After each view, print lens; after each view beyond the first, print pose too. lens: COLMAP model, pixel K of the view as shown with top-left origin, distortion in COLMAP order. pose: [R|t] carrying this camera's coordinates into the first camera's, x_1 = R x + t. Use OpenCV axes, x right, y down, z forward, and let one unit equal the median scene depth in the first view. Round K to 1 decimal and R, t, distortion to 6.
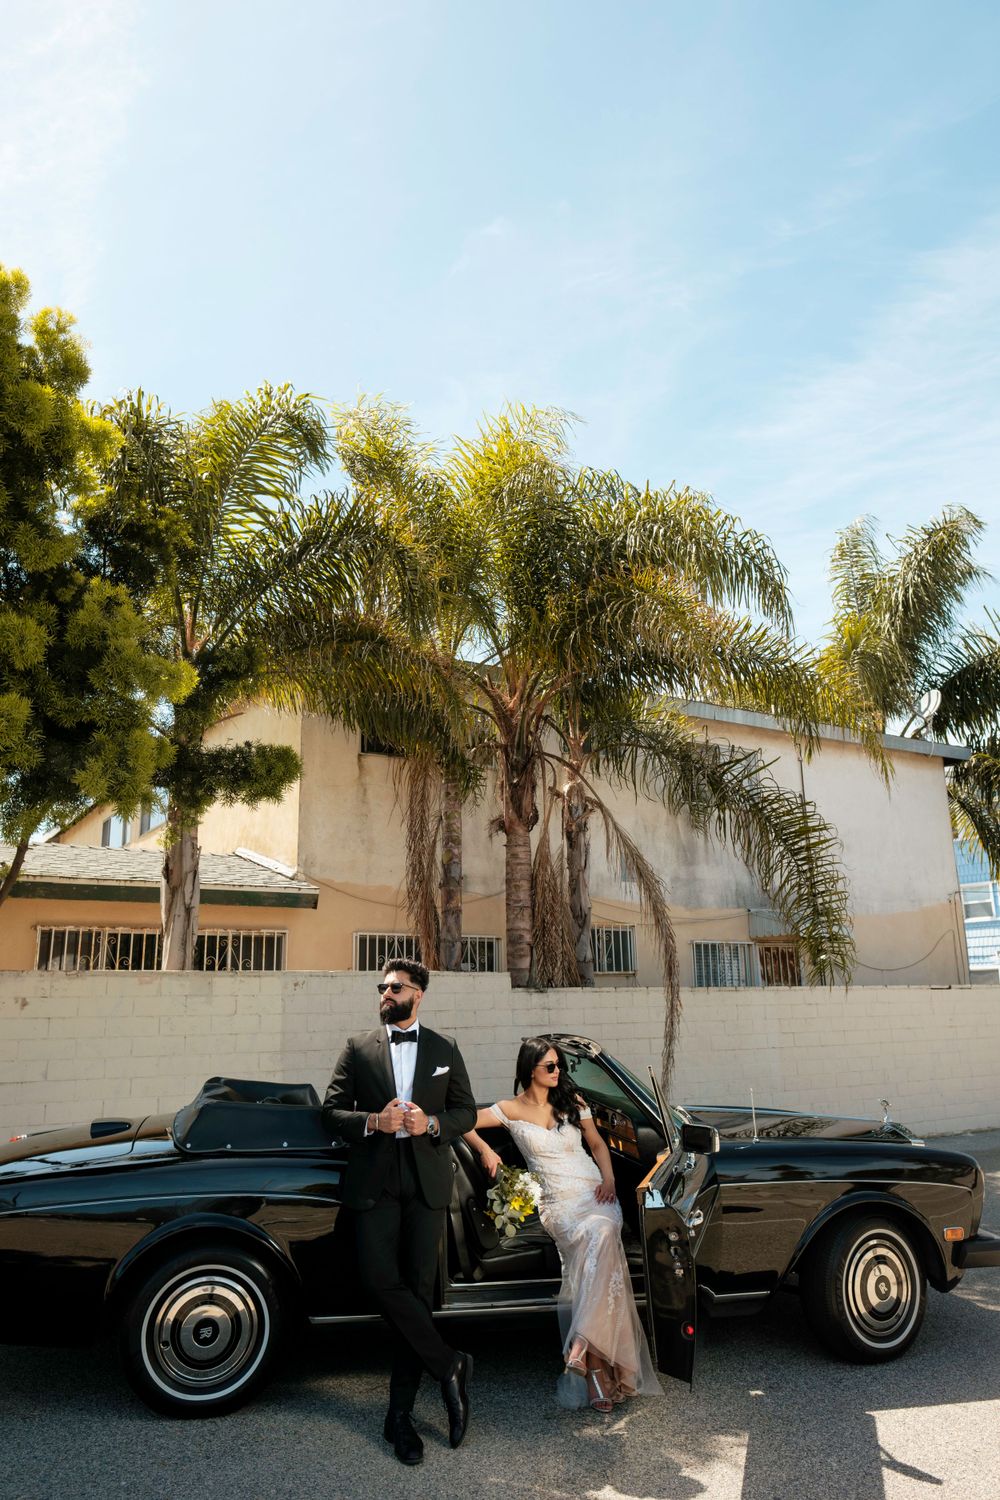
lens RADIAL K [[1000.9, 0, 481.7], [0, 1000.9, 756.1], [0, 0, 1]] dist [-0.004336, 0.005780]
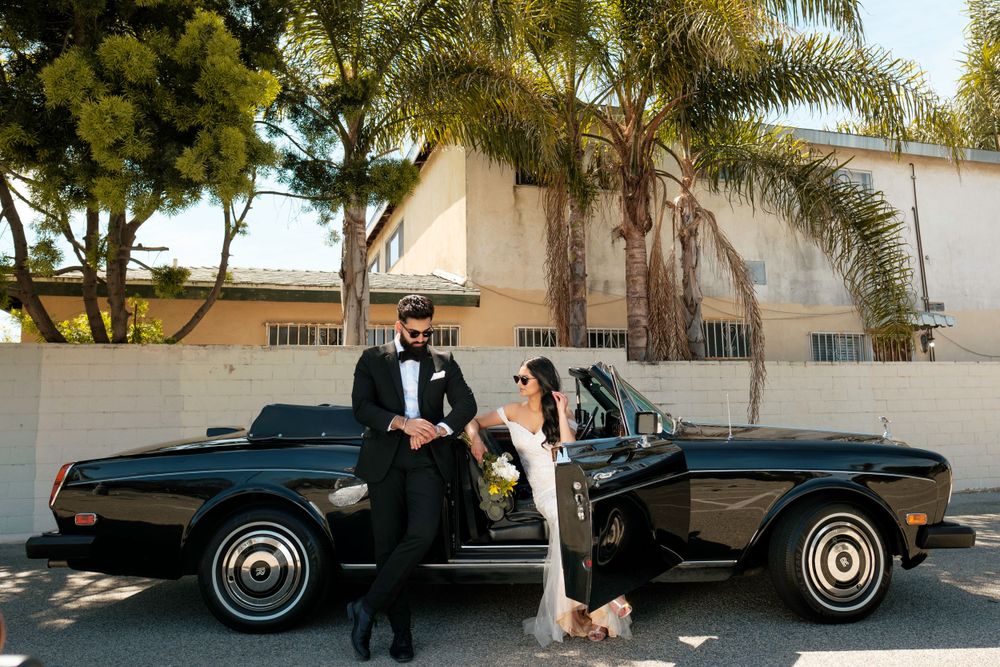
lens RADIAL K [[784.2, 0, 561.4], [0, 784.2, 312.7], [0, 0, 1]] dist [-0.005729, 0.010398]
pose [[0.982264, -0.036741, -0.183869, 0.144372], [0.056035, 0.993321, 0.100861, 0.079621], [0.178935, -0.109375, 0.977762, 0.057867]]
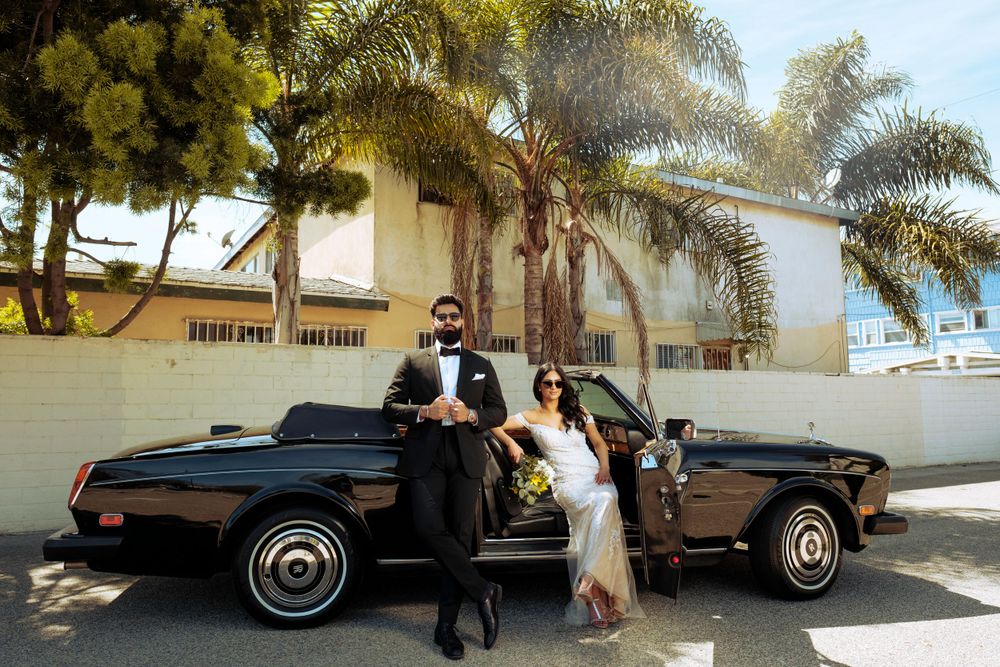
lens RADIAL K [[678.4, 0, 494.7], [0, 678.4, 338.4], [0, 0, 1]] dist [-0.001231, -0.000905]
pose [[0.999870, 0.000947, -0.016066, -0.002125], [0.001249, 0.990694, 0.136102, 0.075210], [0.016045, -0.136105, 0.990565, 0.079200]]
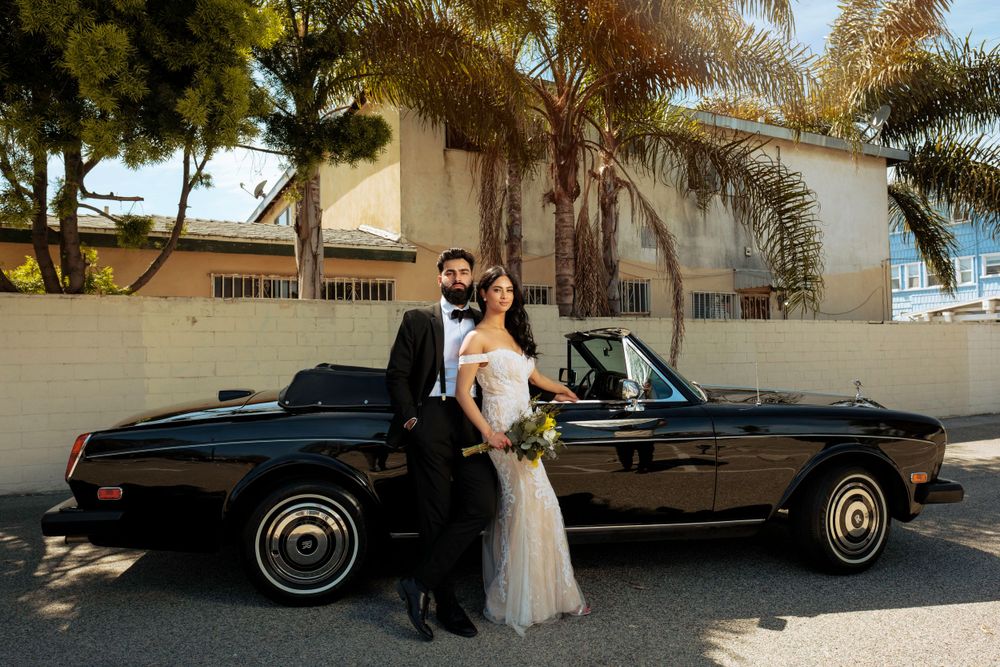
lens RADIAL K [[667.2, 0, 505.8], [0, 667.2, 332.9], [0, 0, 1]] dist [-0.004336, 0.005780]
pose [[0.998458, -0.004800, -0.055302, 0.008416], [0.016191, 0.978119, 0.207413, 0.072434], [0.053096, -0.207989, 0.976689, 0.123972]]
